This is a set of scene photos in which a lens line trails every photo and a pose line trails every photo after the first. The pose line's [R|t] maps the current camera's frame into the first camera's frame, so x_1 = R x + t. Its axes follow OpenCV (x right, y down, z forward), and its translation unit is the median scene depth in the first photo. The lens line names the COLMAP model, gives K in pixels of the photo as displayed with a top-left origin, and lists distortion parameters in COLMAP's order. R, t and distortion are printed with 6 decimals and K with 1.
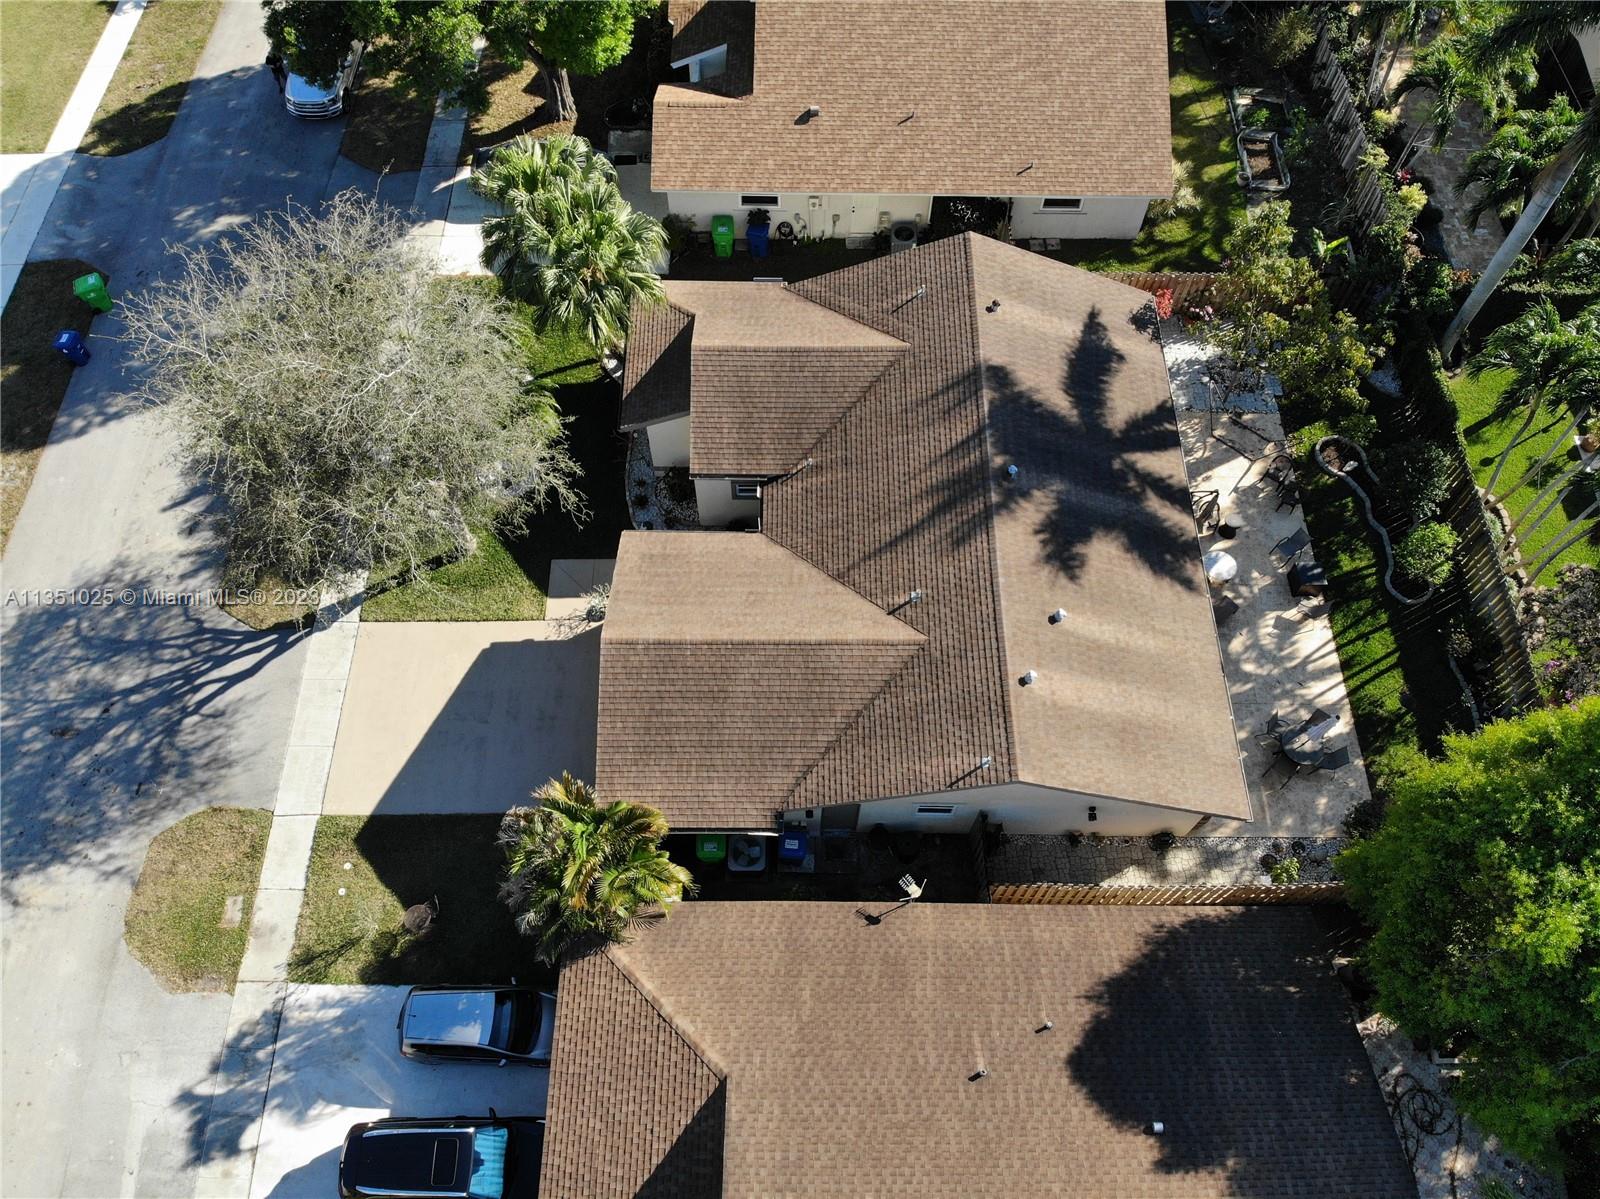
lens RADIAL K [[1192.1, 0, 805.4], [0, 1192.1, 607.2], [0, 0, 1]] dist [-0.029470, -0.083337]
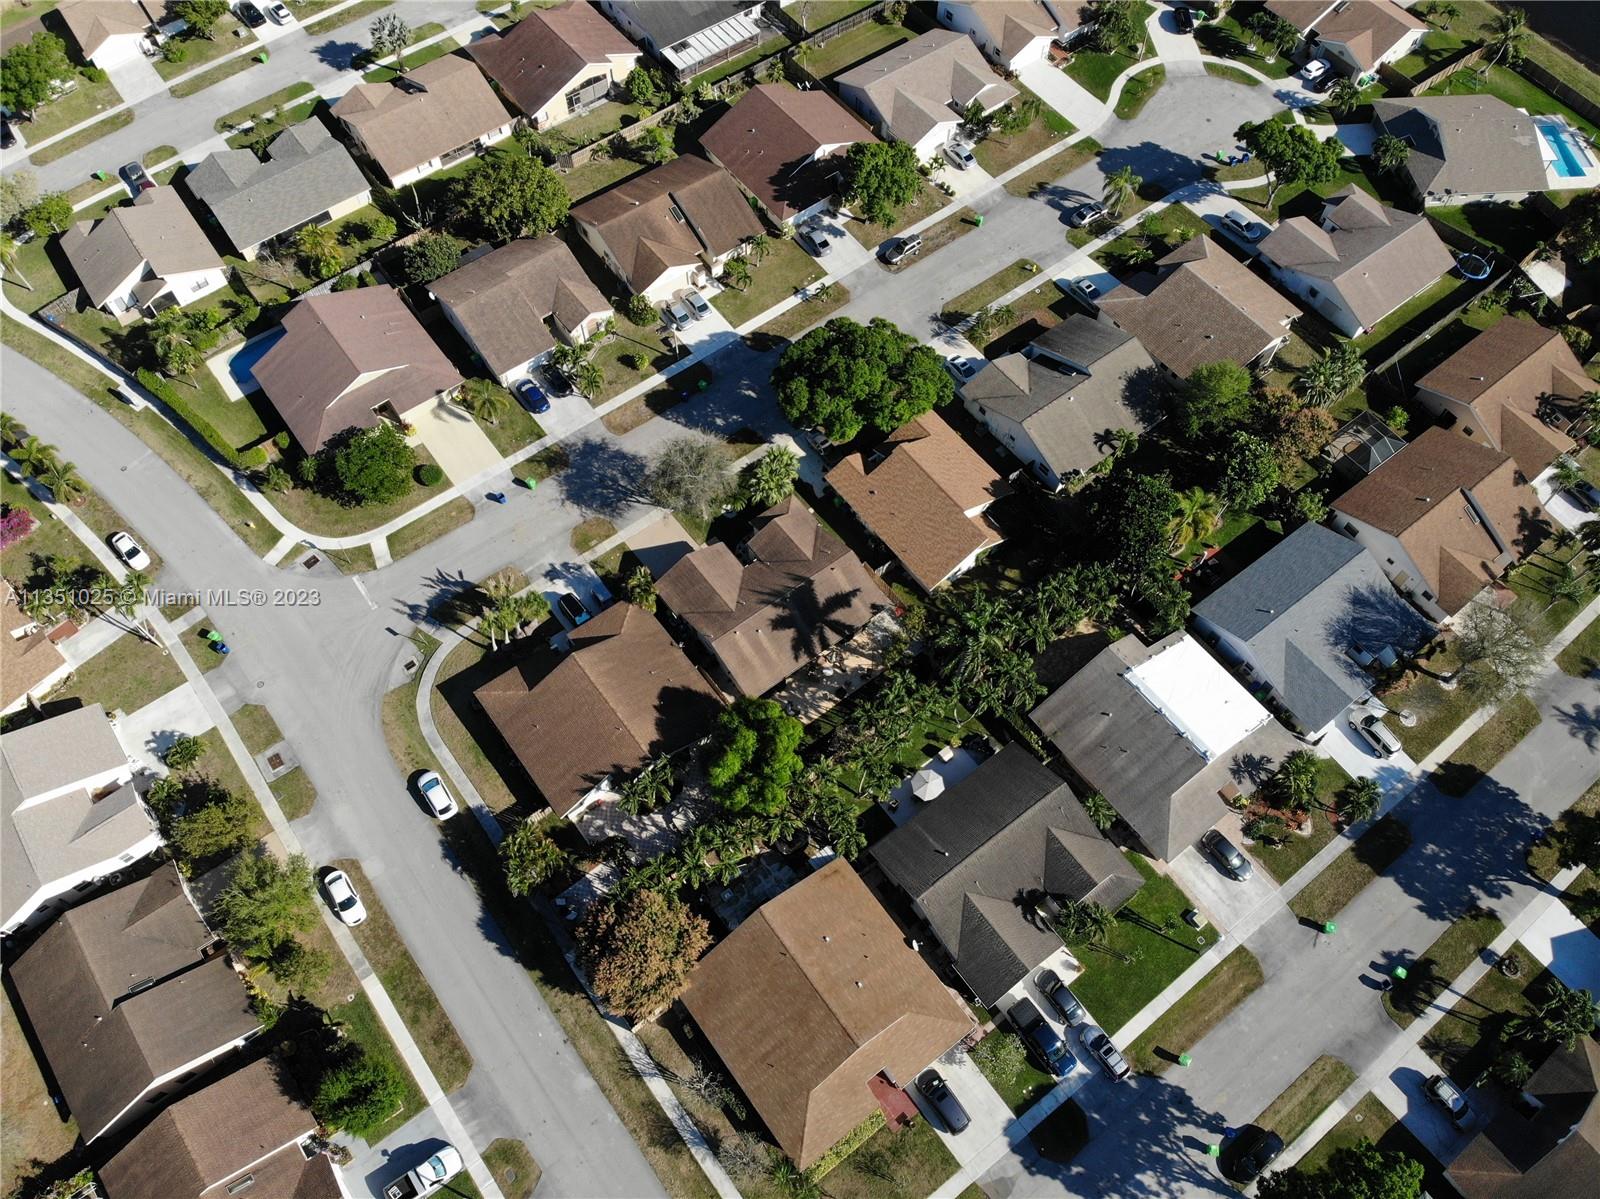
lens RADIAL K [[1192.1, 0, 802.9], [0, 1192.1, 606.8], [0, 0, 1]] dist [-0.029470, -0.083337]
pose [[0.607318, 0.689429, -0.394780, 1.584580], [-0.694997, 0.701792, 0.156419, -0.672235], [0.384893, 0.179375, 0.905363, -2.204191]]
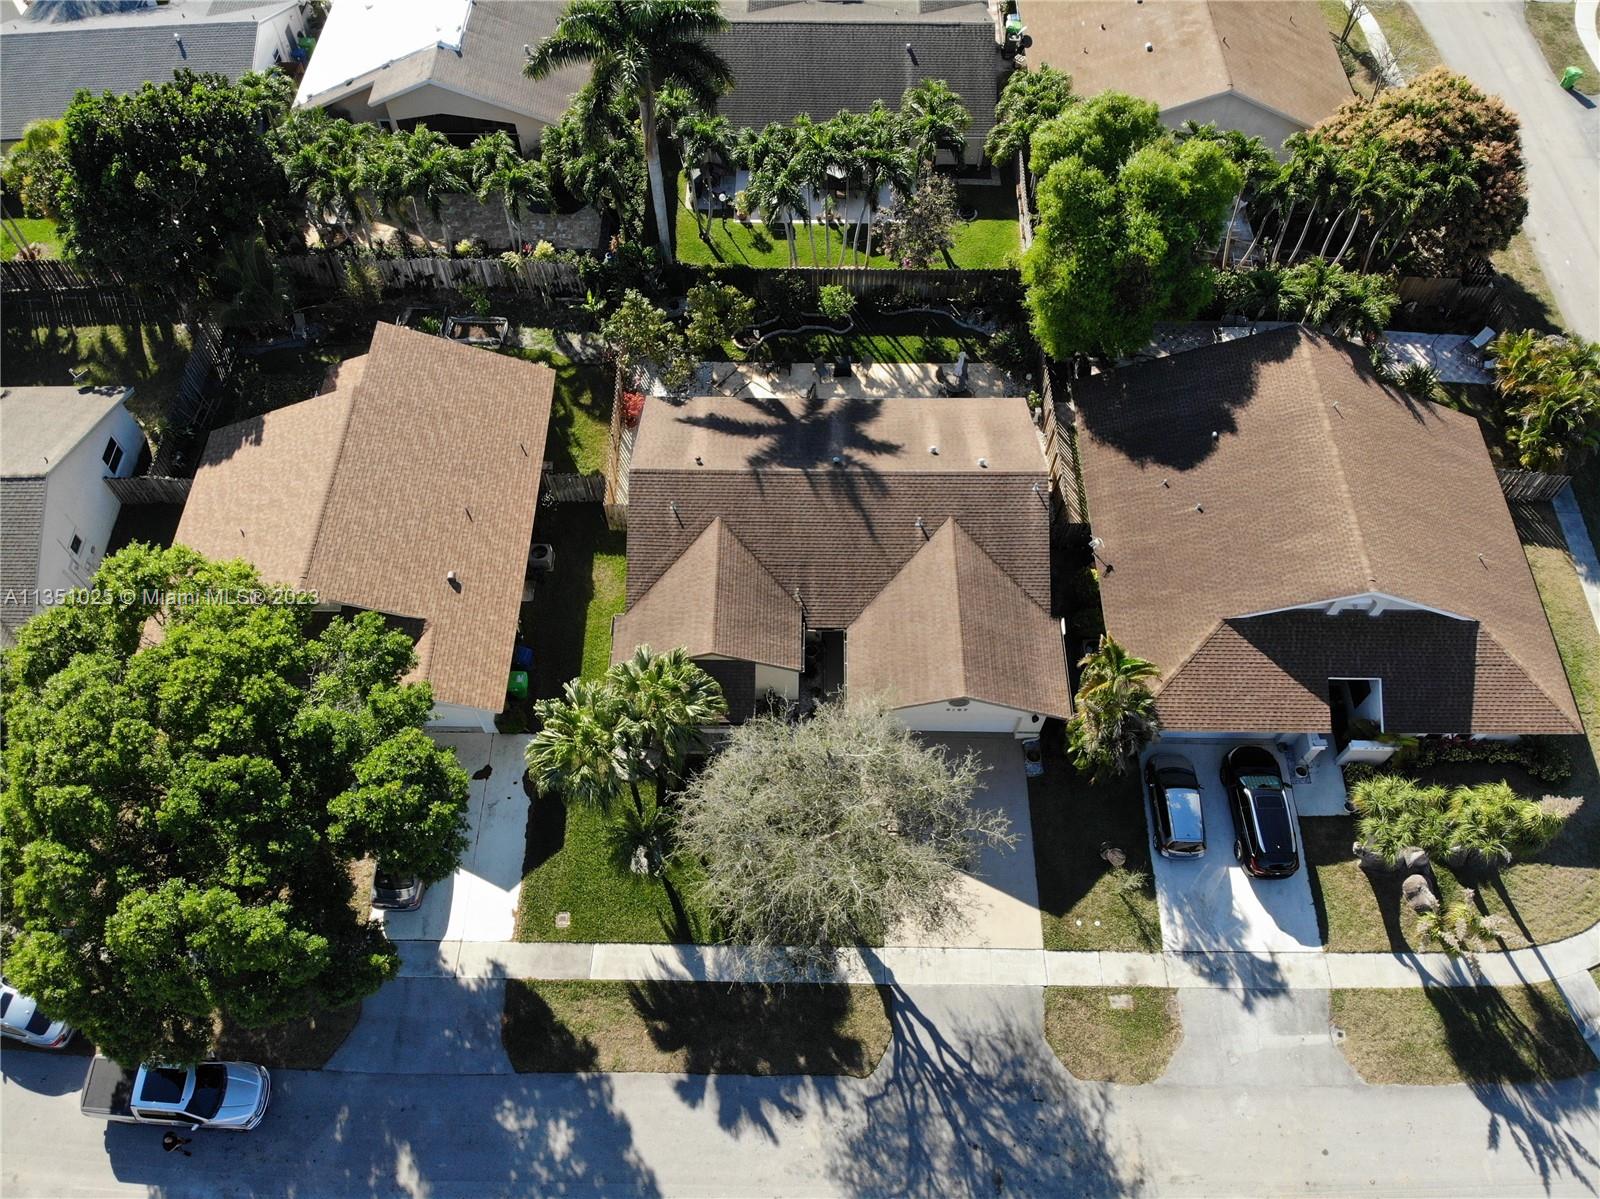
lens RADIAL K [[1192.1, 0, 791.1], [0, 1192.1, 620.2], [0, 0, 1]] dist [-0.029470, -0.083337]
pose [[0.009521, -0.864398, 0.502719, -0.748000], [0.876631, 0.249079, 0.411677, -0.713747], [-0.481069, 0.436779, 0.760129, -0.068797]]
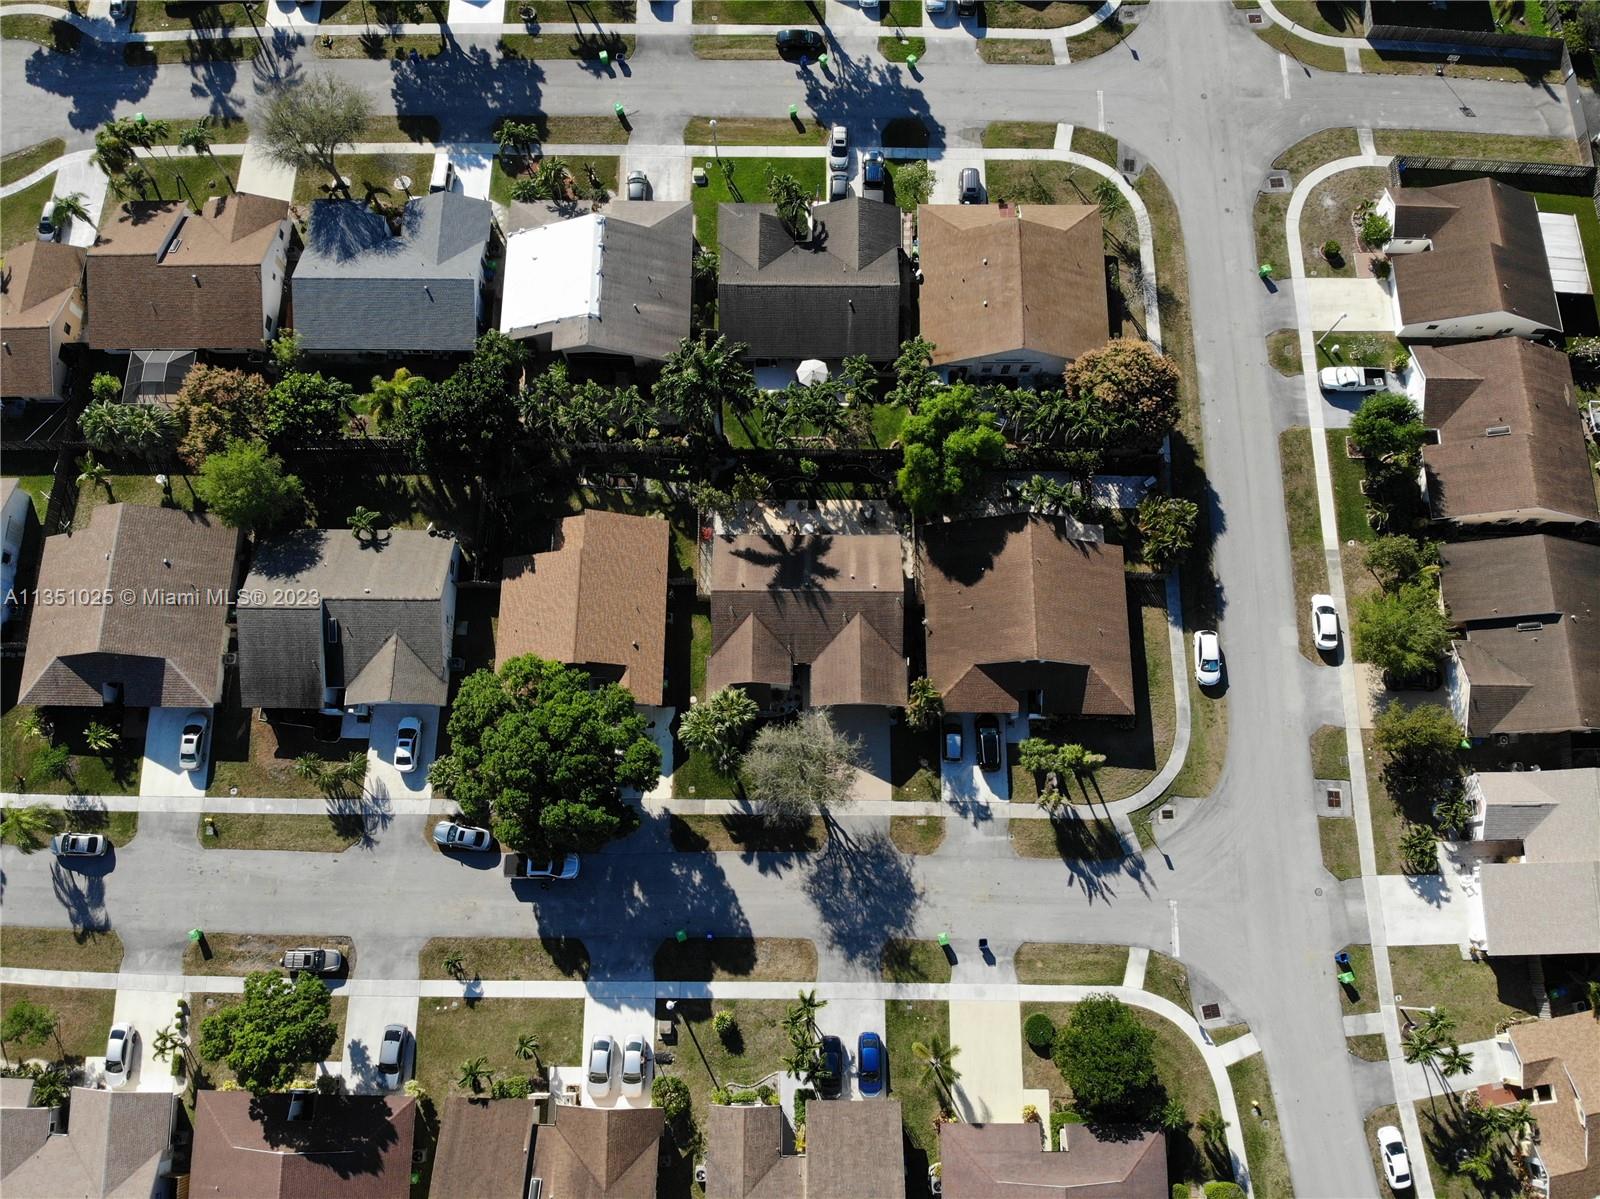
lens RADIAL K [[1192.1, 0, 795.1], [0, 1192.1, 620.8], [0, 0, 1]] dist [-0.029470, -0.083337]
pose [[0.002101, -0.966231, 0.257670, -0.755055], [0.873171, 0.127364, 0.470479, -1.626437], [-0.487409, 0.224002, 0.843952, -1.722898]]
